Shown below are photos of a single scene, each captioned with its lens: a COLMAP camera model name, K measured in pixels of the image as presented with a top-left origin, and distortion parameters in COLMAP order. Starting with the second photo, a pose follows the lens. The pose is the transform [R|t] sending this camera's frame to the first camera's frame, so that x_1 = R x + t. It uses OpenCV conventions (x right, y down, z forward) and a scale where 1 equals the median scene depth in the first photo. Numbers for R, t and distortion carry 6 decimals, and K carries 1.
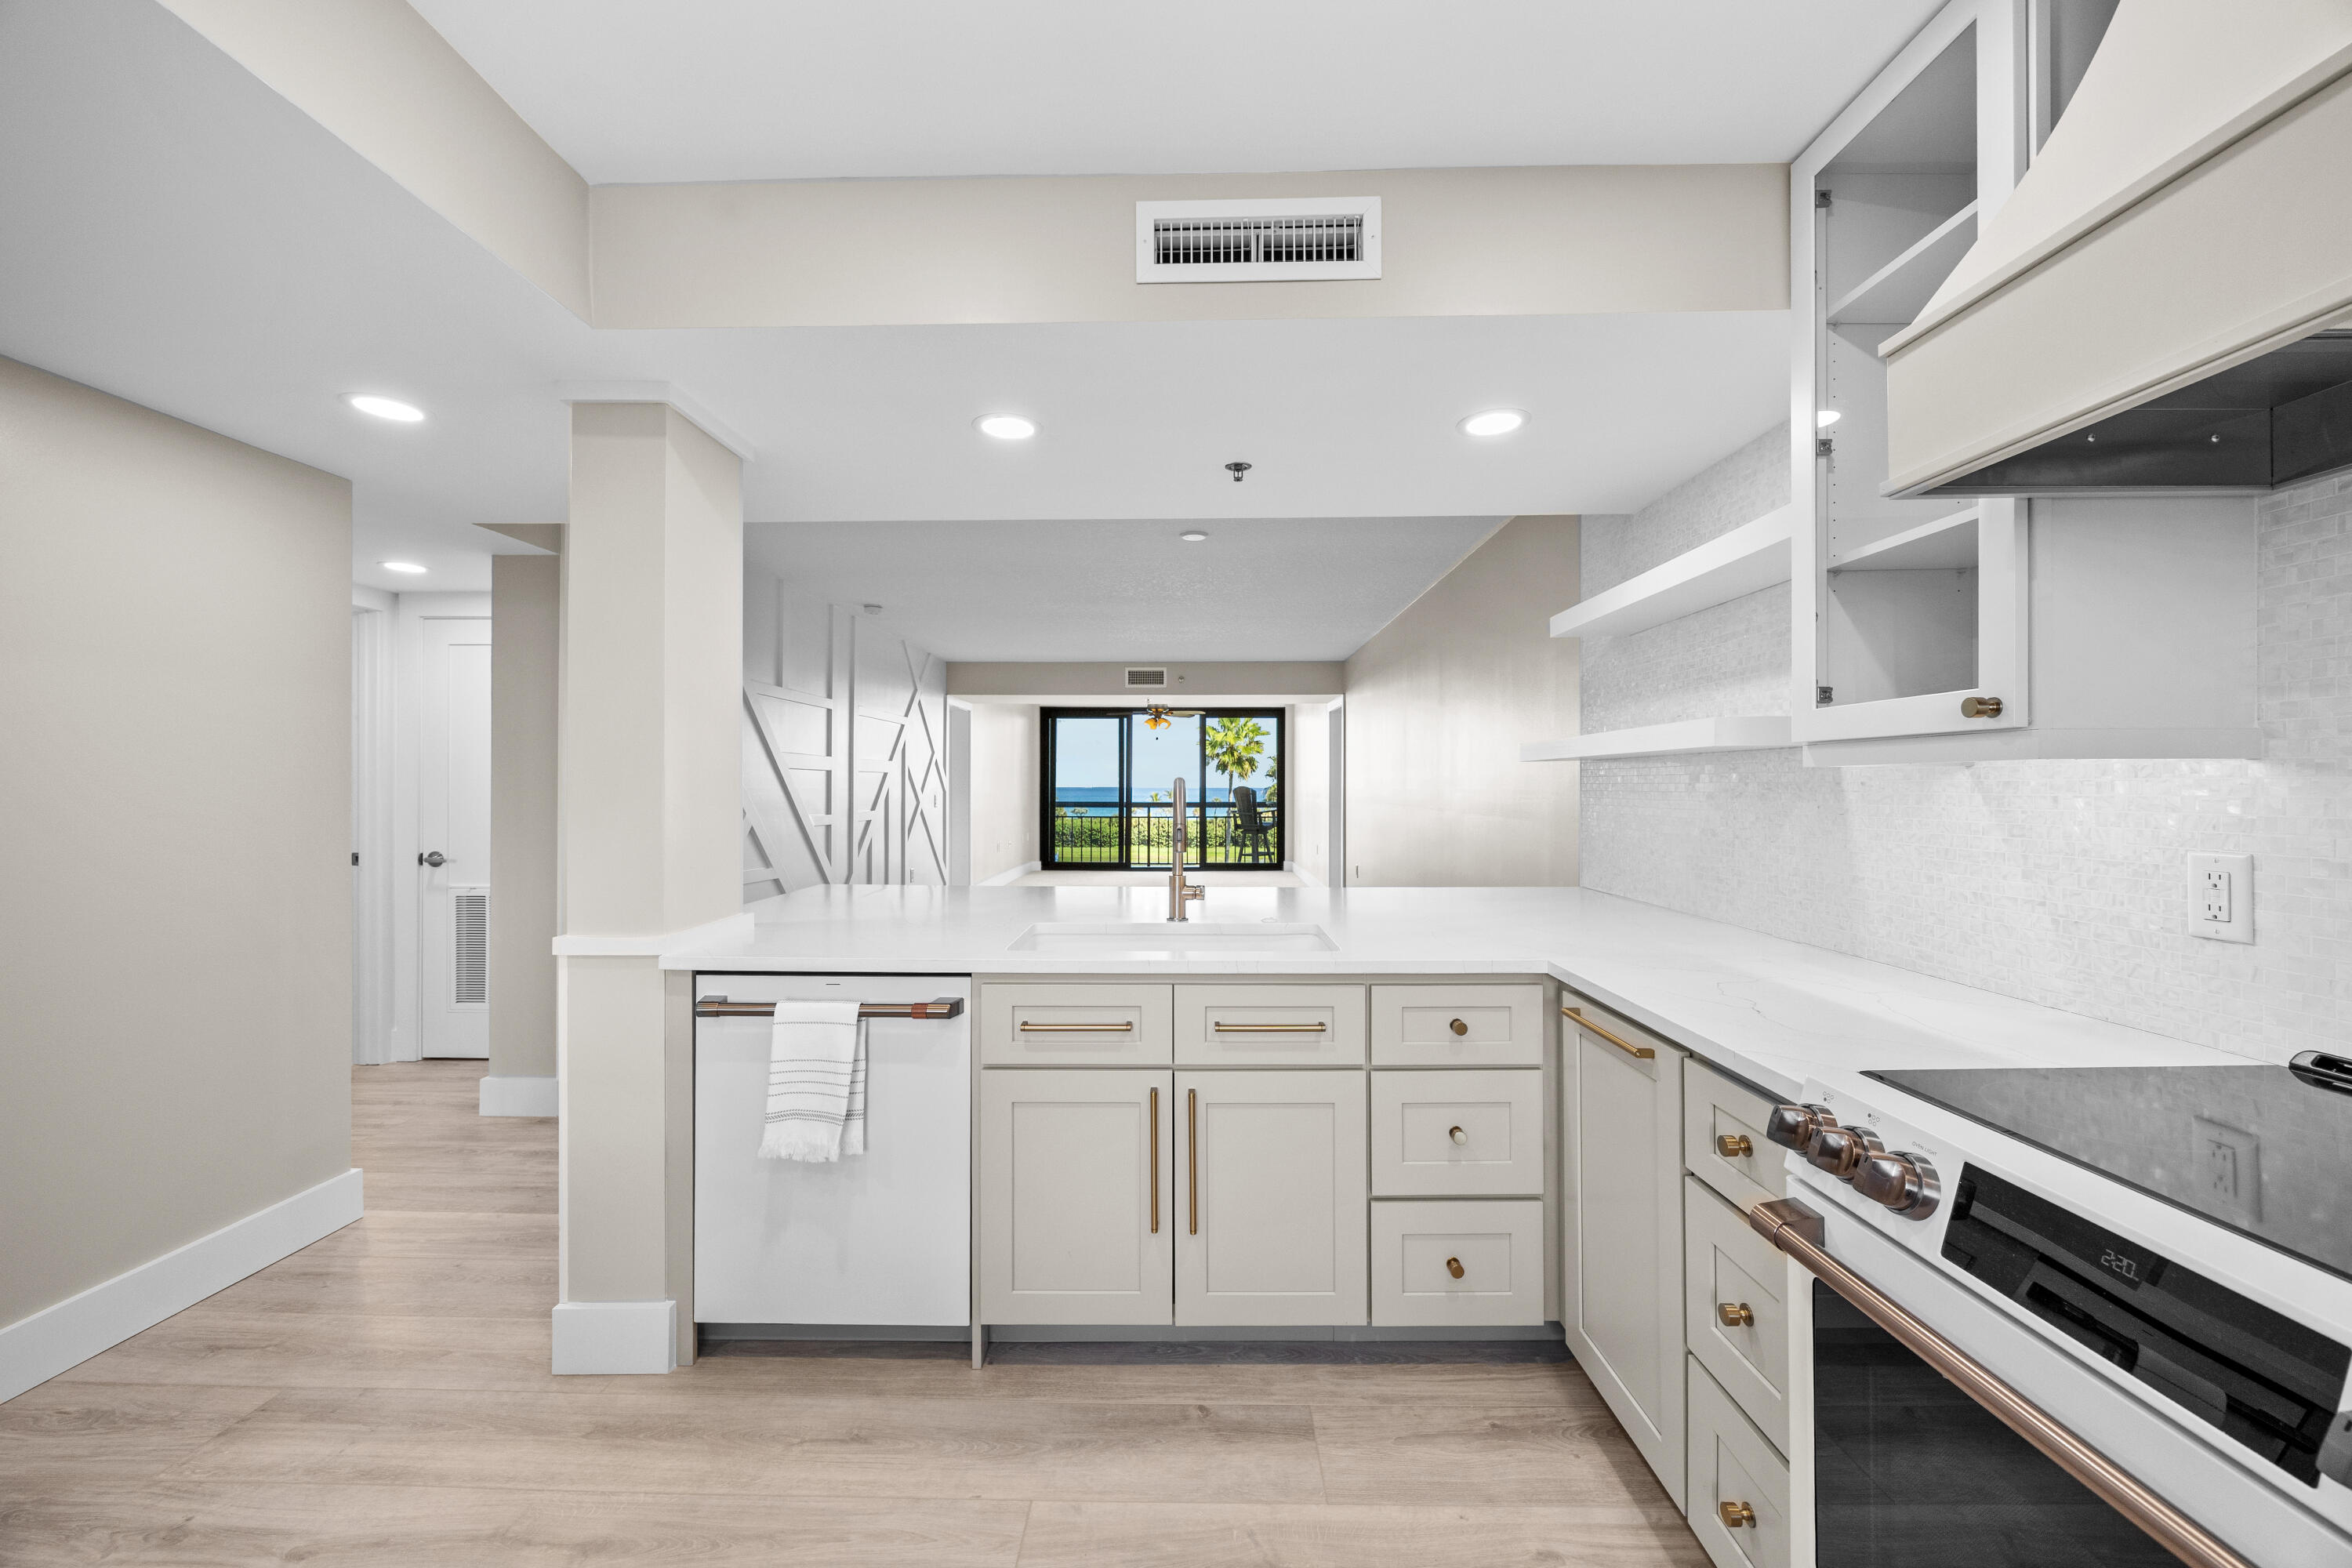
lens RADIAL K [[918.1, 0, 1176.1], [0, 918.1, 783.1], [0, 0, 1]] dist [0.001760, -0.000602]
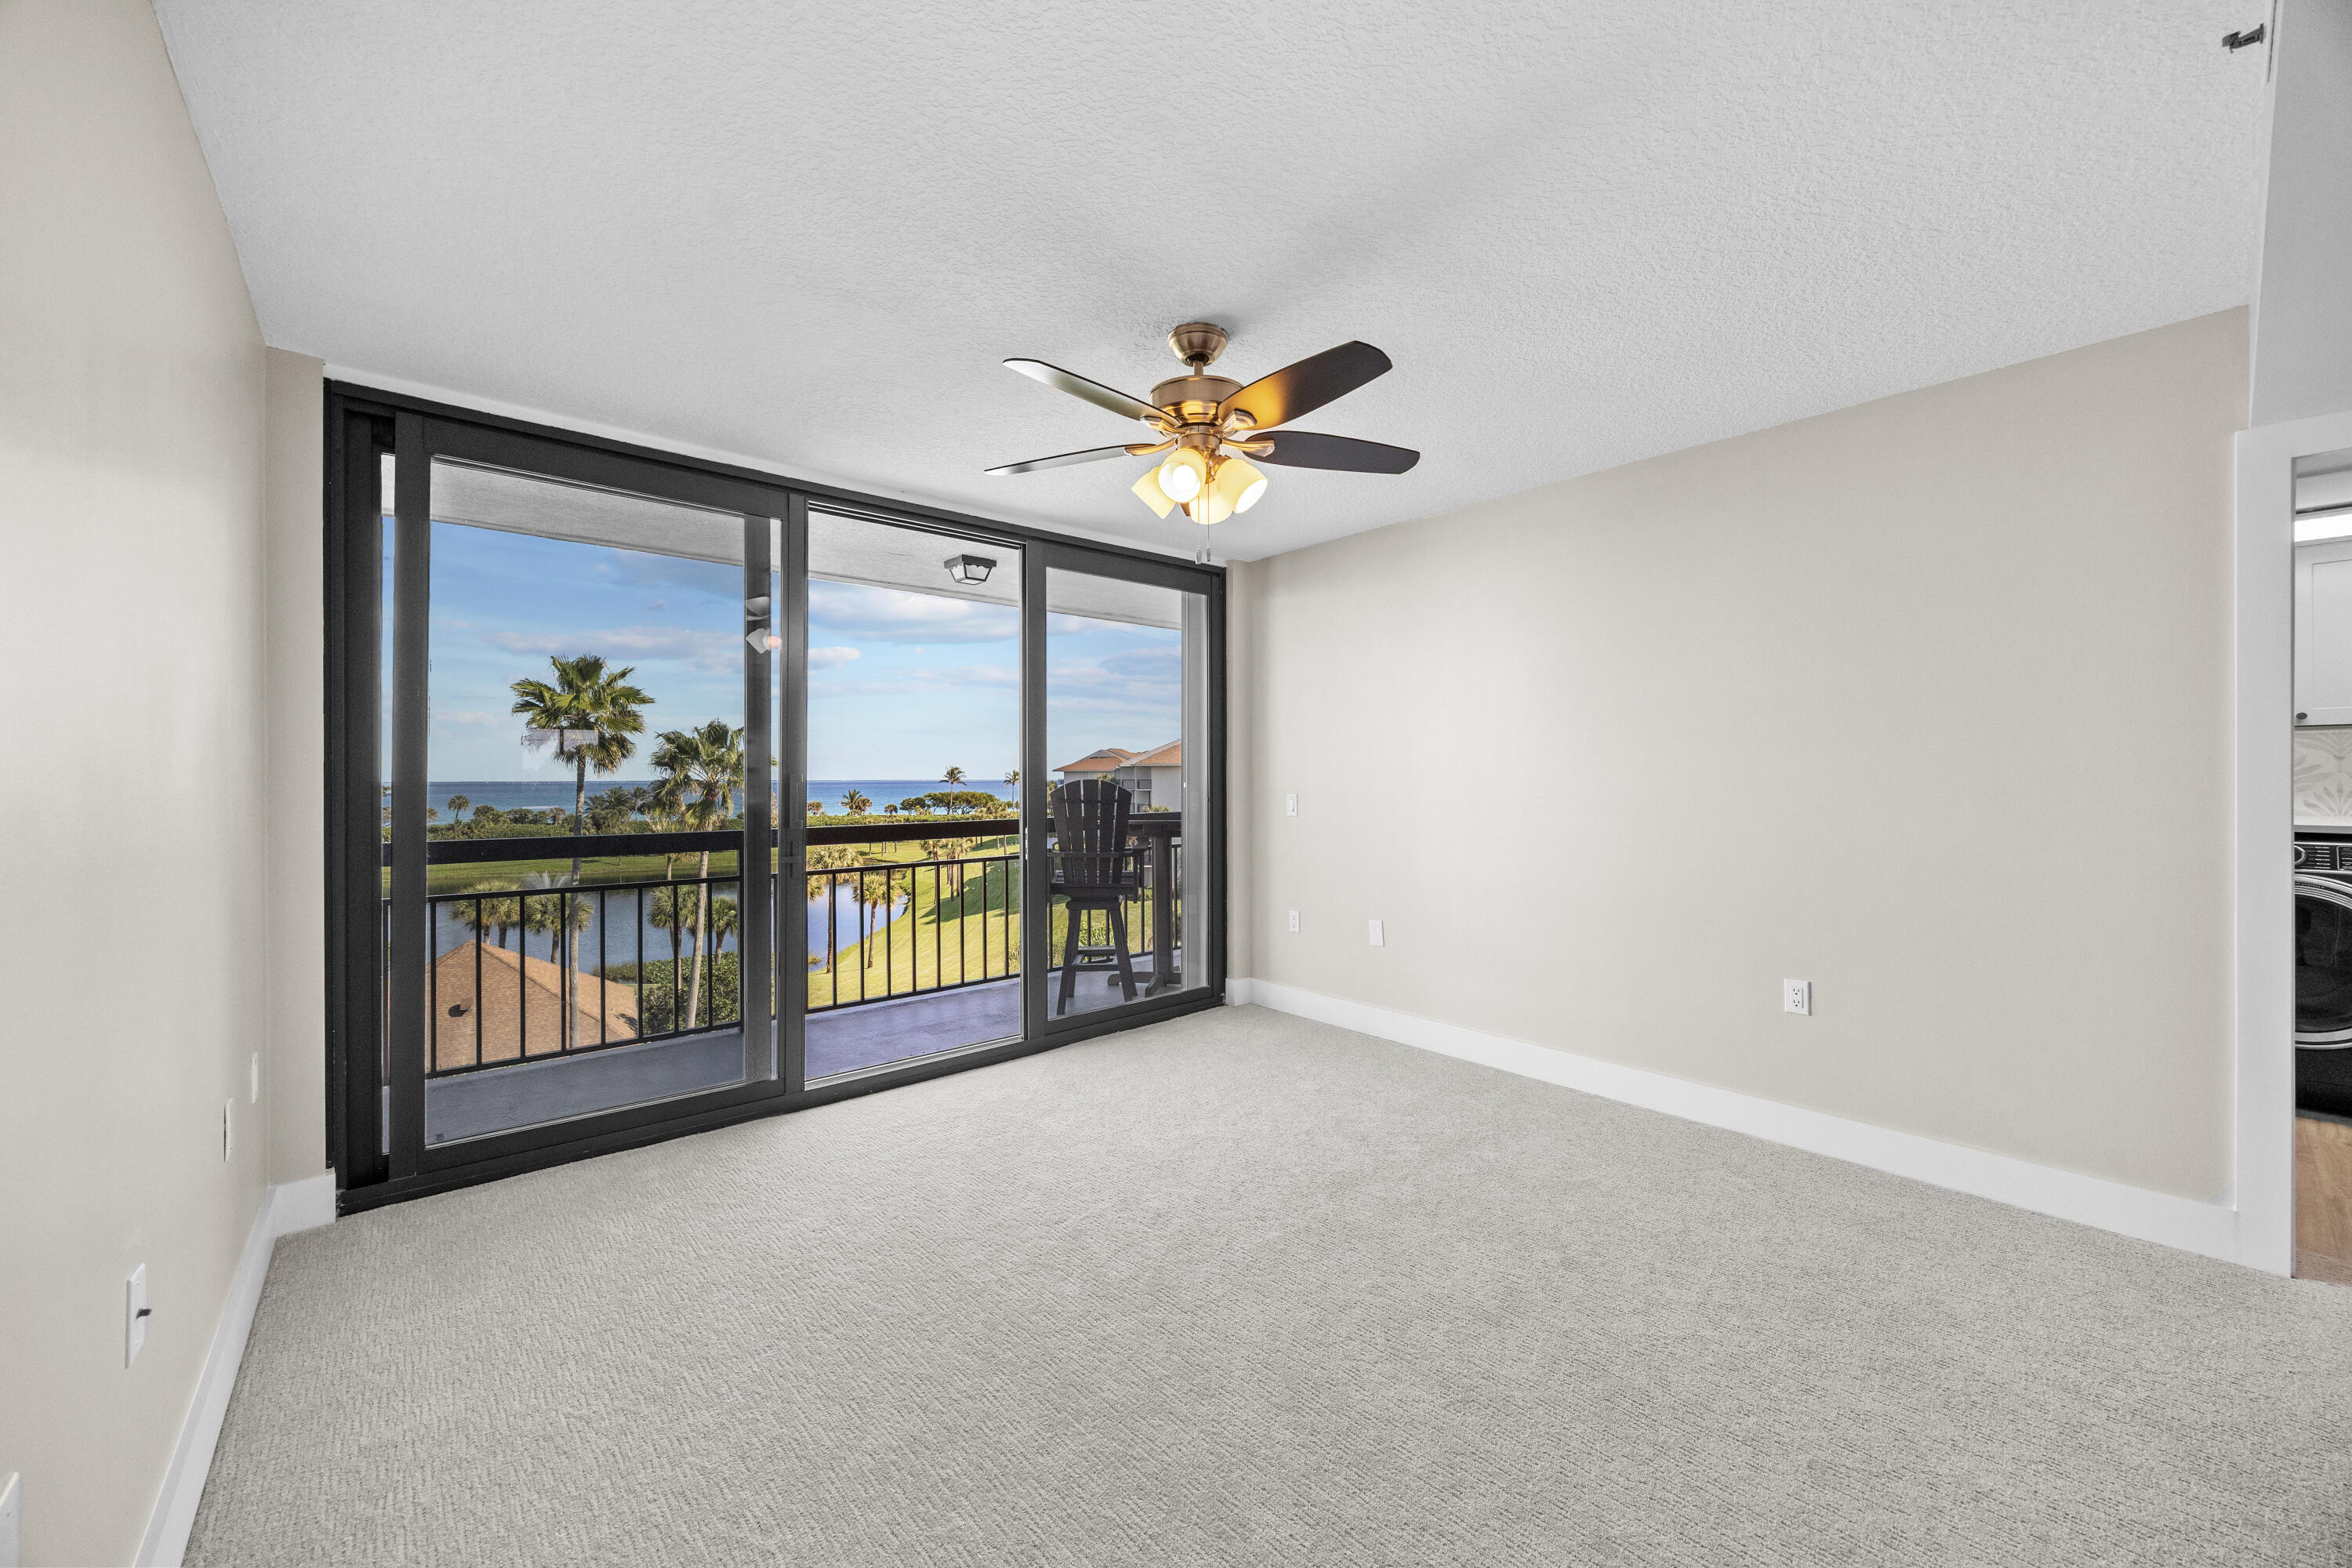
lens RADIAL K [[918.1, 0, 1193.2], [0, 918.1, 787.1], [0, 0, 1]] dist [0.001760, -0.000602]
pose [[0.750236, -0.005387, 0.661148, -0.139917], [-0.002111, 0.999942, 0.010543, 0.001910], [-0.661167, -0.009305, 0.750181, 0.735078]]
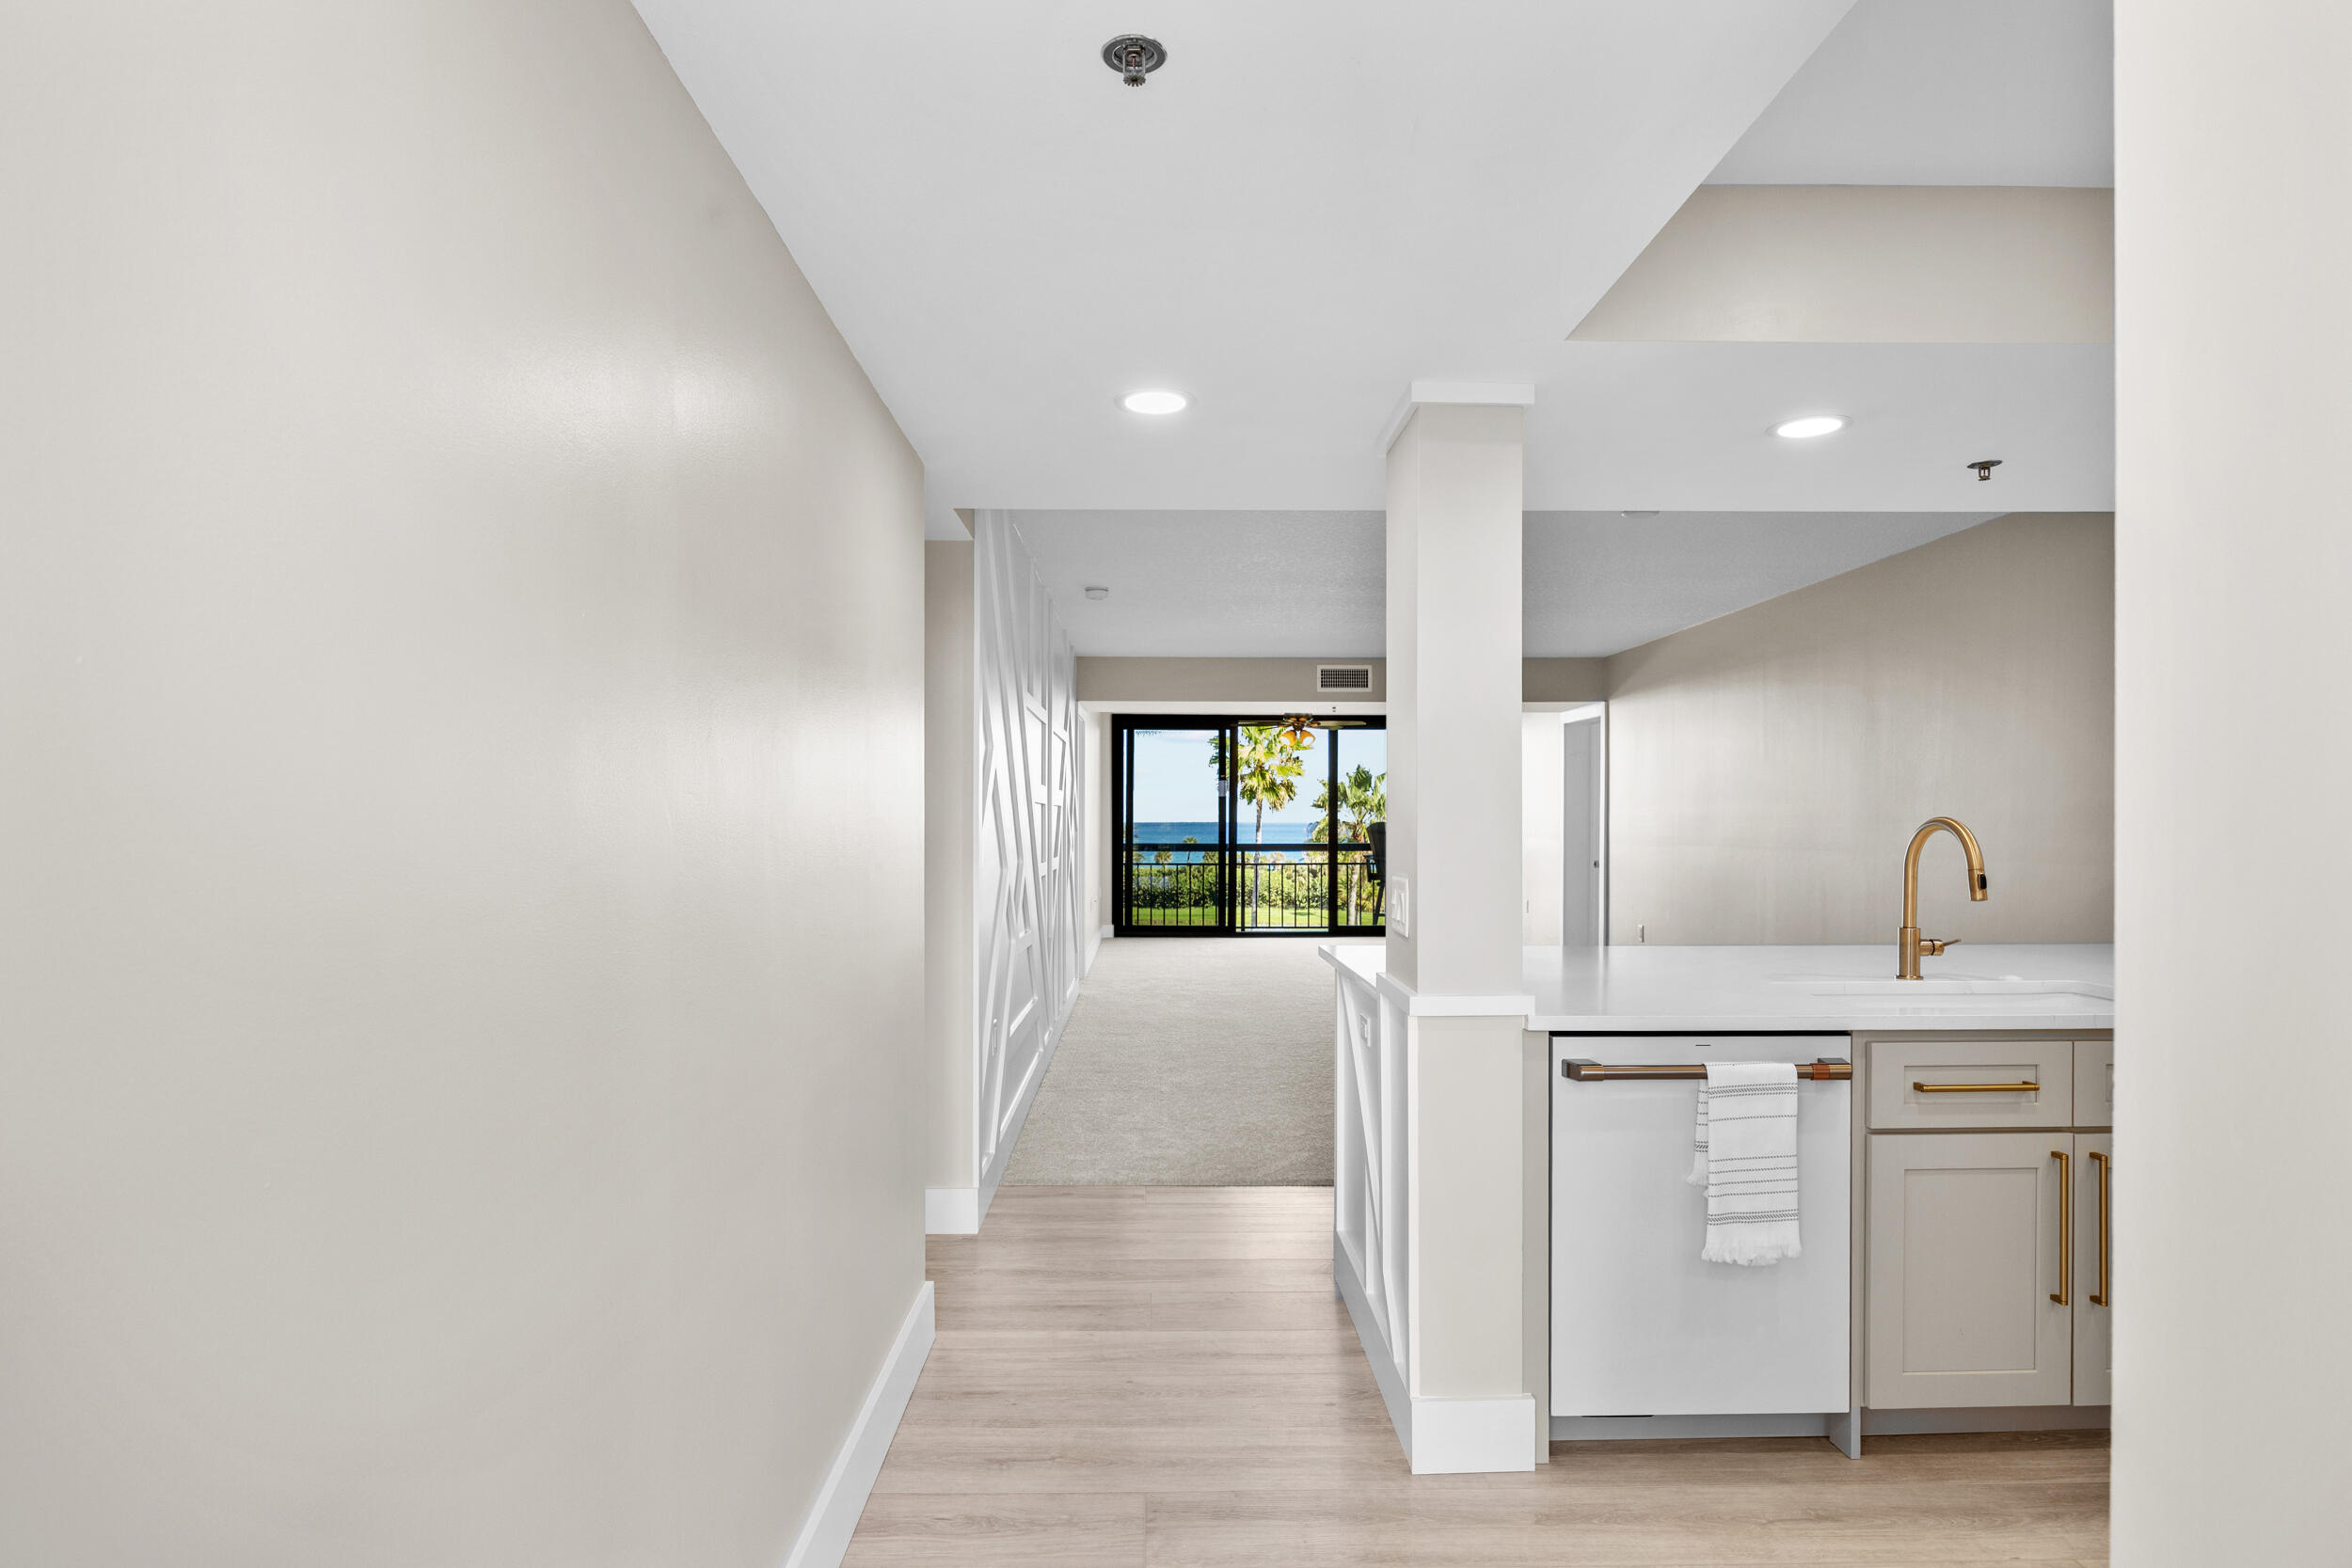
lens RADIAL K [[1304.1, 0, 1183.3], [0, 1304.1, 823.3], [0, 0, 1]] dist [-0.005377, 0.001239]
pose [[0.999054, -0.002108, 0.043432, -0.137085], [0.001890, 0.999985, 0.005061, -0.001347], [-0.043442, -0.004974, 0.999044, -0.039627]]
